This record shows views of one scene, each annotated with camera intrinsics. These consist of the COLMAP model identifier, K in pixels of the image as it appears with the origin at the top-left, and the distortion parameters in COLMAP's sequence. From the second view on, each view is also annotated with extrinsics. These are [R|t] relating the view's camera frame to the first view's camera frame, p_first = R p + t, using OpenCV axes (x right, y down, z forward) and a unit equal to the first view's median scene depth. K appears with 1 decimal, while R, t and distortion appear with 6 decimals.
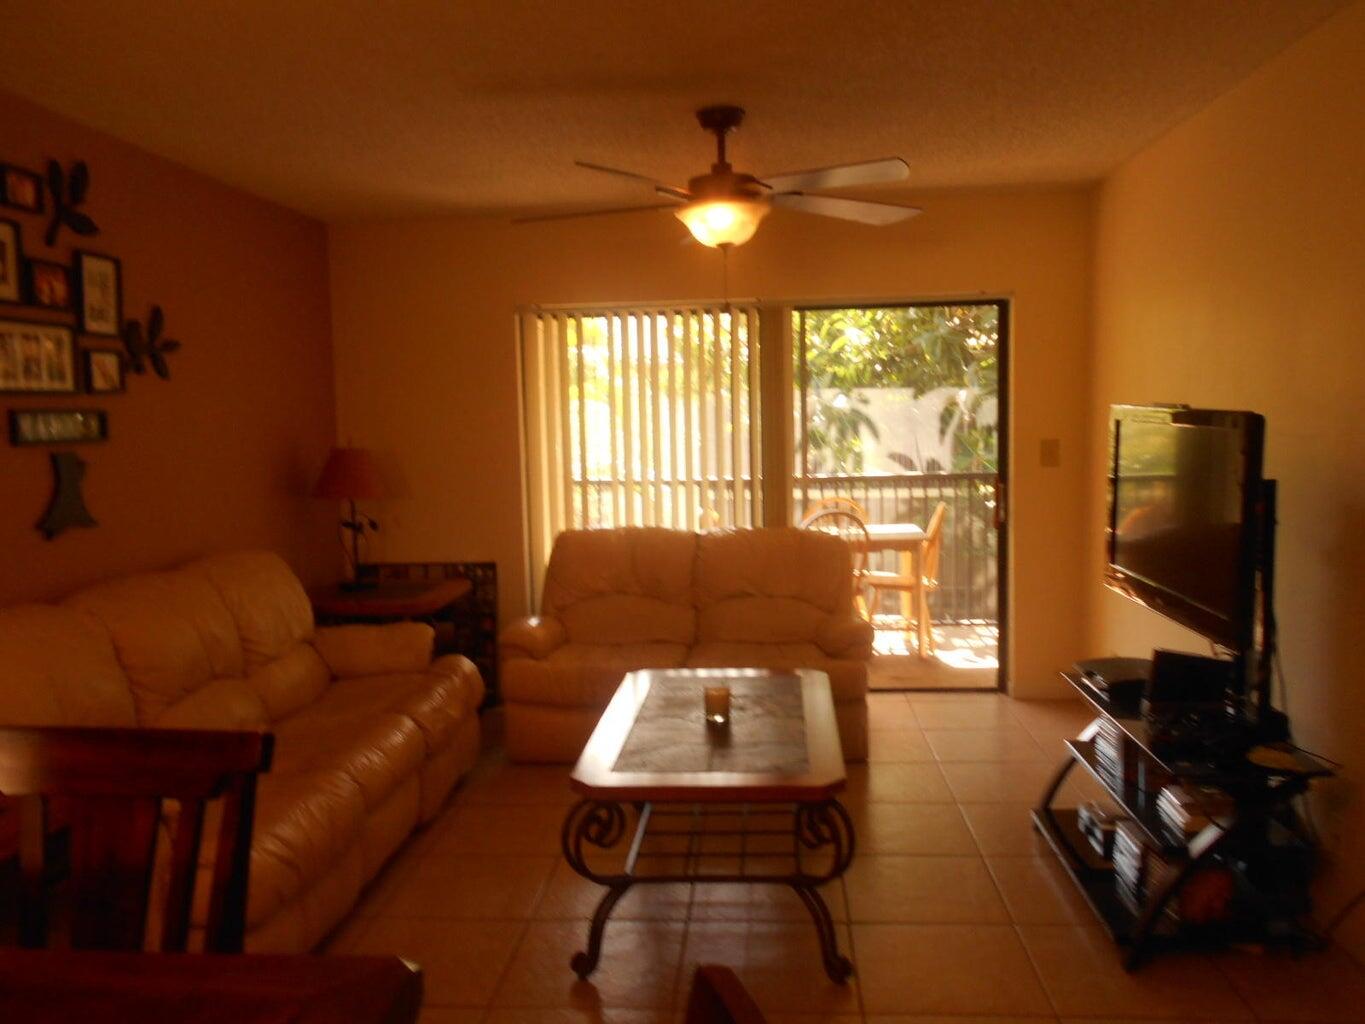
lens RADIAL K [[1095.9, 0, 639.2], [0, 1095.9, 511.2], [0, 0, 1]] dist [0.002459, 0.003969]
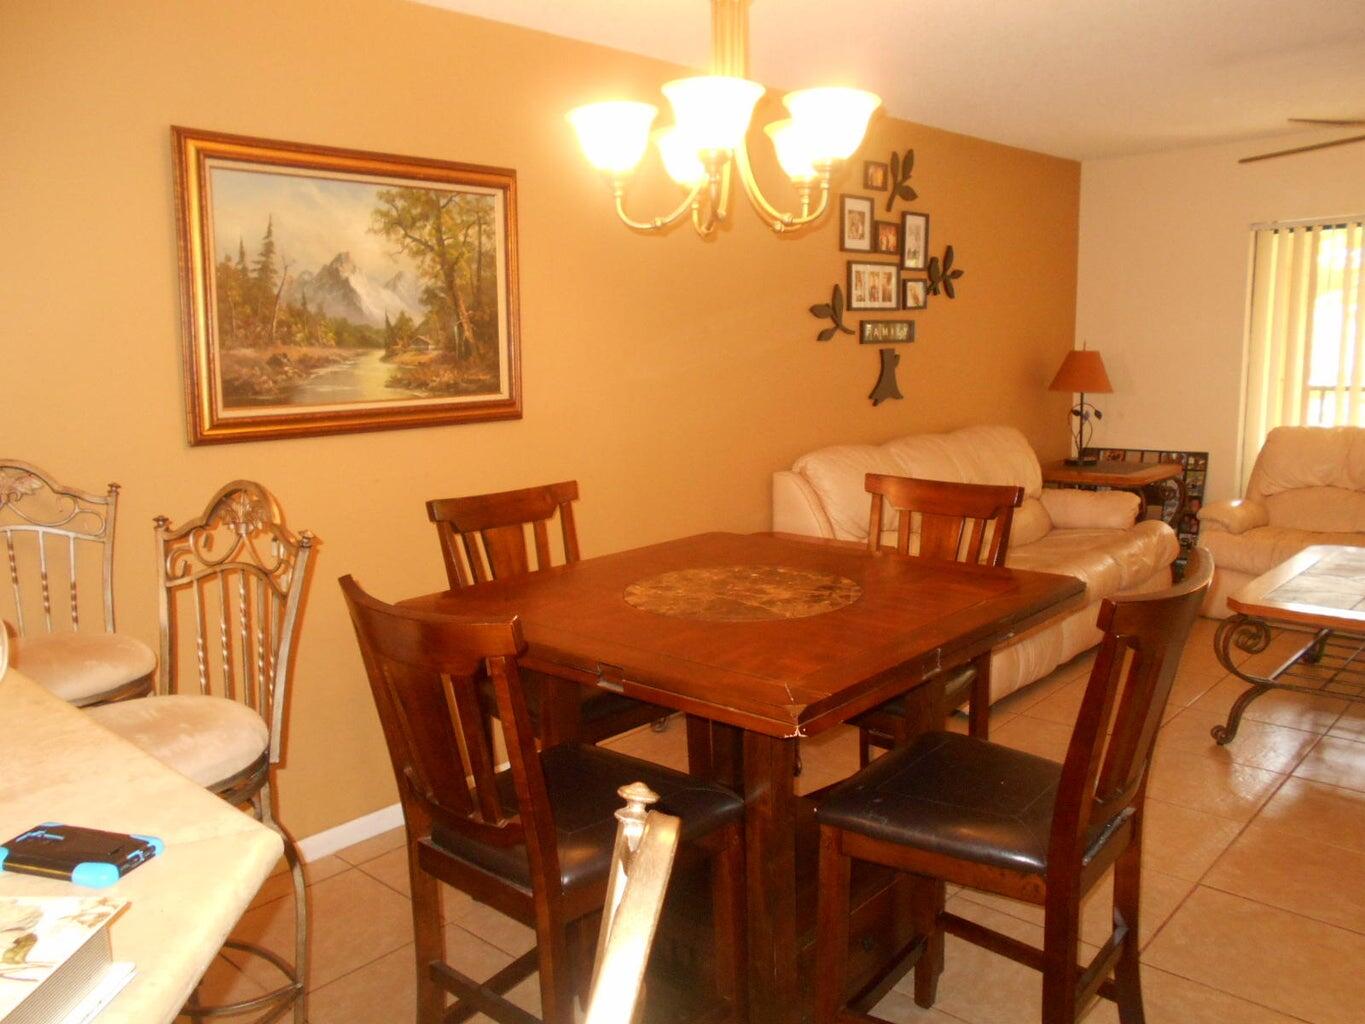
lens RADIAL K [[1095.9, 0, 639.2], [0, 1095.9, 511.2], [0, 0, 1]] dist [0.002459, 0.003969]
pose [[0.799418, 0.103686, -0.591760, 0.117176], [-0.051000, 0.993151, 0.105119, 0.025794], [0.598607, -0.053855, 0.799231, -0.407732]]
